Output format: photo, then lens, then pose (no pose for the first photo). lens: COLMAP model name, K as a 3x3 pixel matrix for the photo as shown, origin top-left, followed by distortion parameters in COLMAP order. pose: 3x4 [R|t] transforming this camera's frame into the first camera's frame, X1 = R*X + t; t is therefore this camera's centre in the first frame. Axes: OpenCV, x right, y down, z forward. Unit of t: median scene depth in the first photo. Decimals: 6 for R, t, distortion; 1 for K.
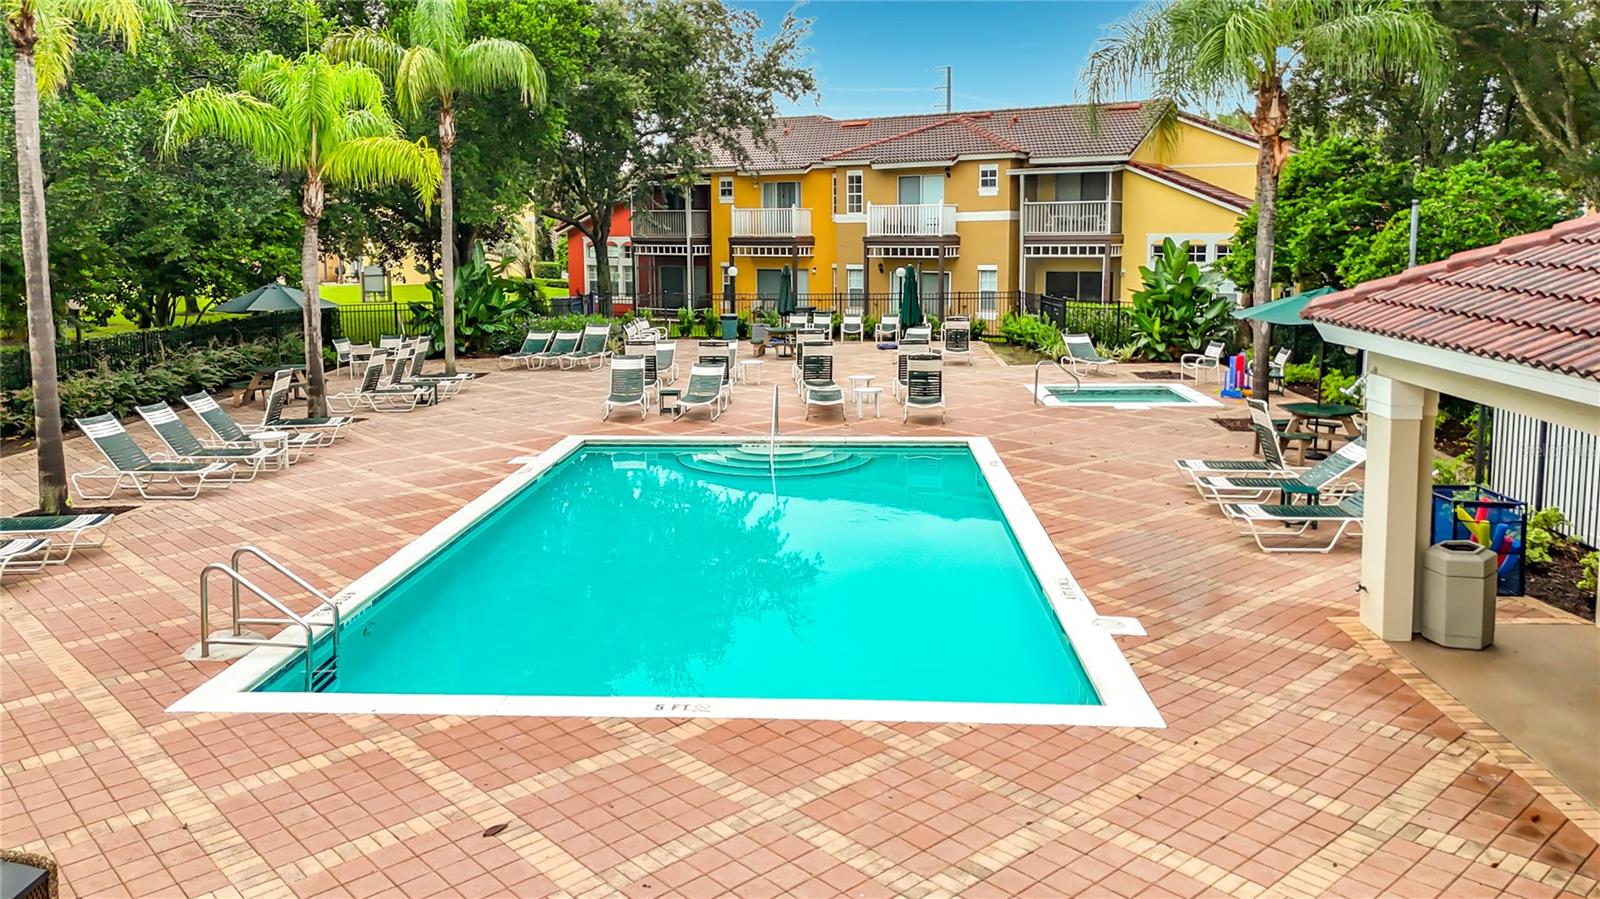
lens RADIAL K [[1162.4, 0, 783.0], [0, 1162.4, 356.4], [0, 0, 1]] dist [0.056290, -0.040901]
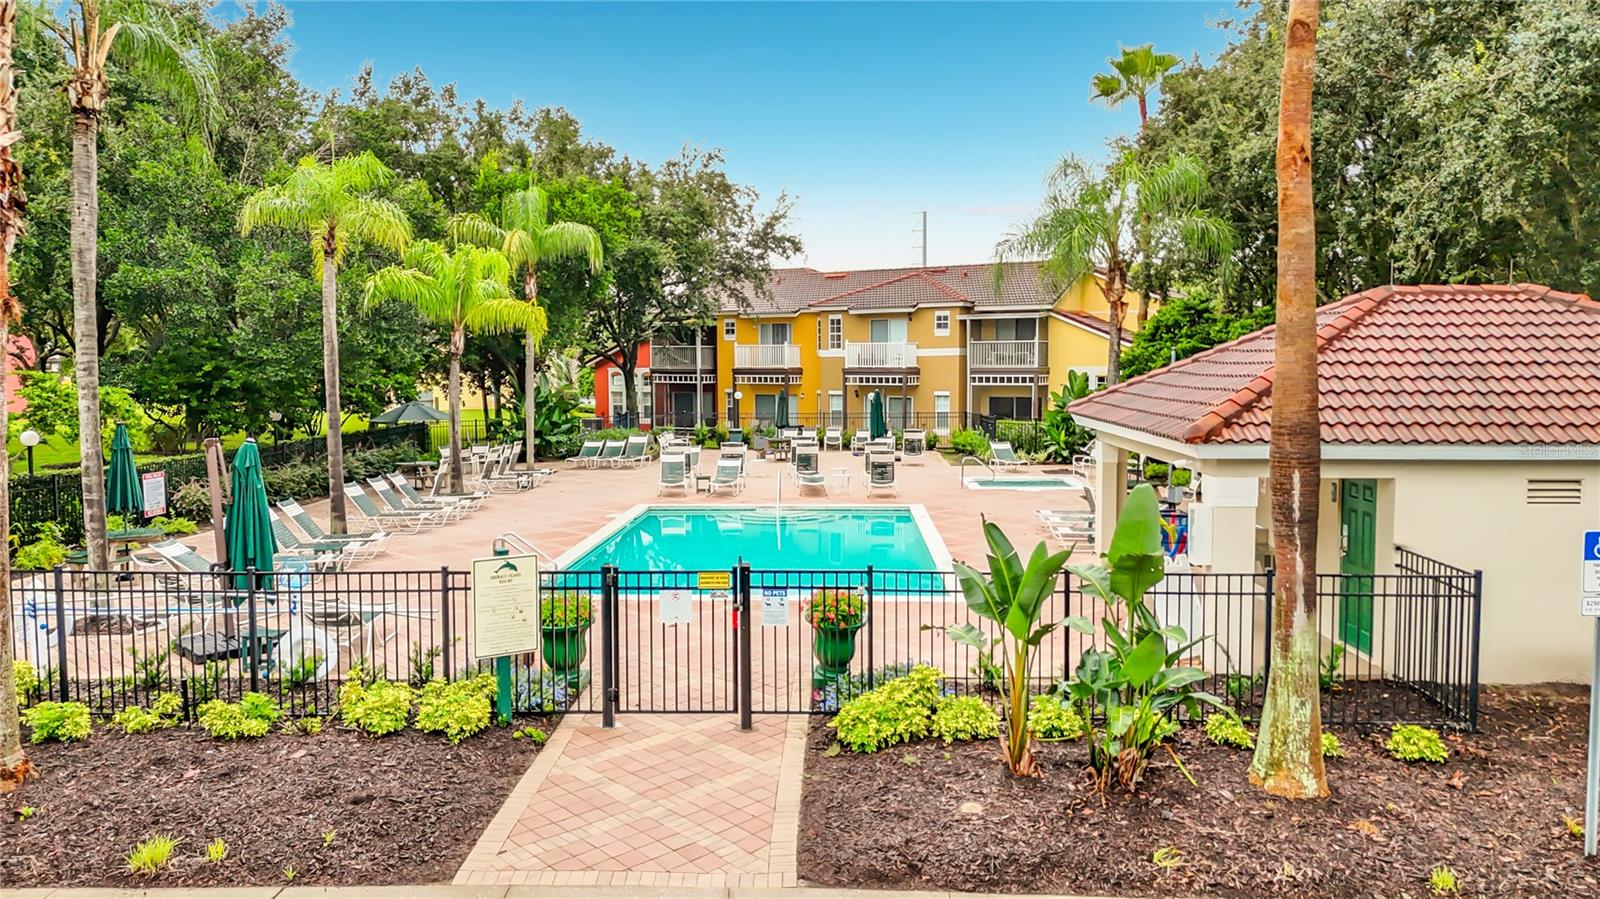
lens RADIAL K [[1198.6, 0, 800.0], [0, 1198.6, 449.5], [0, 0, 1]] dist [0.081318, -0.130720]
pose [[0.999593, 0.000750, 0.028508, -0.013055], [0.000222, 0.999420, -0.034049, 0.028483], [-0.028517, 0.034042, 0.999013, -0.286456]]
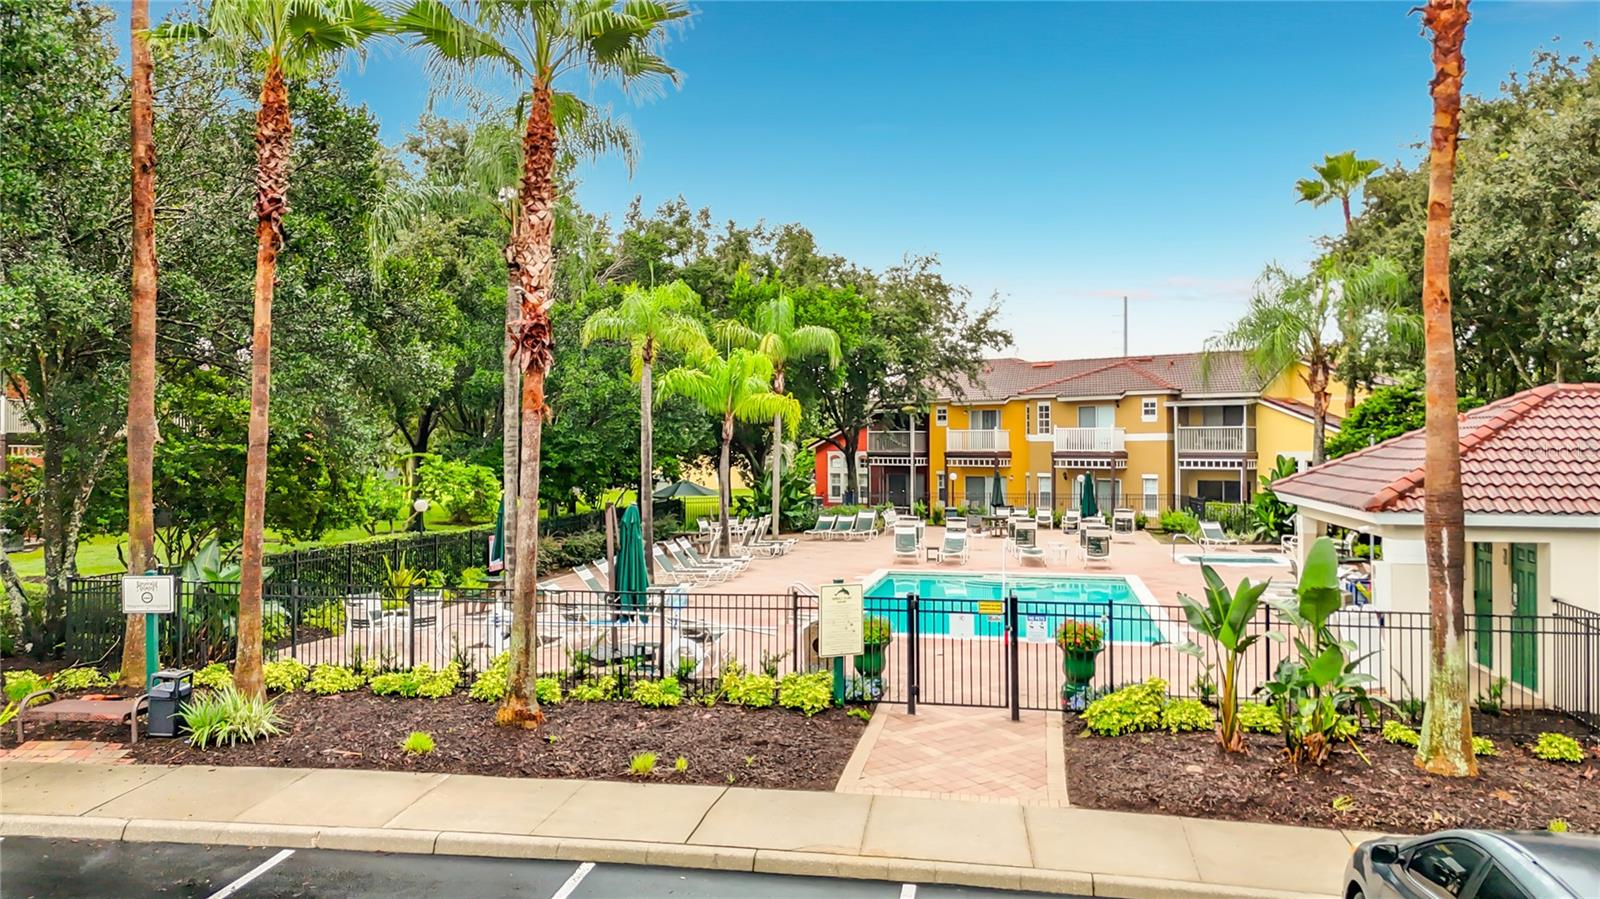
lens RADIAL K [[1244.2, 0, 774.4], [0, 1244.2, 446.4], [0, 0, 1]] dist [0.076071, -0.091448]
pose [[0.990442, 0.004594, -0.137857, -0.048731], [-0.019171, 0.994330, -0.104601, 0.046497], [0.136594, 0.106244, 0.984913, -0.456026]]
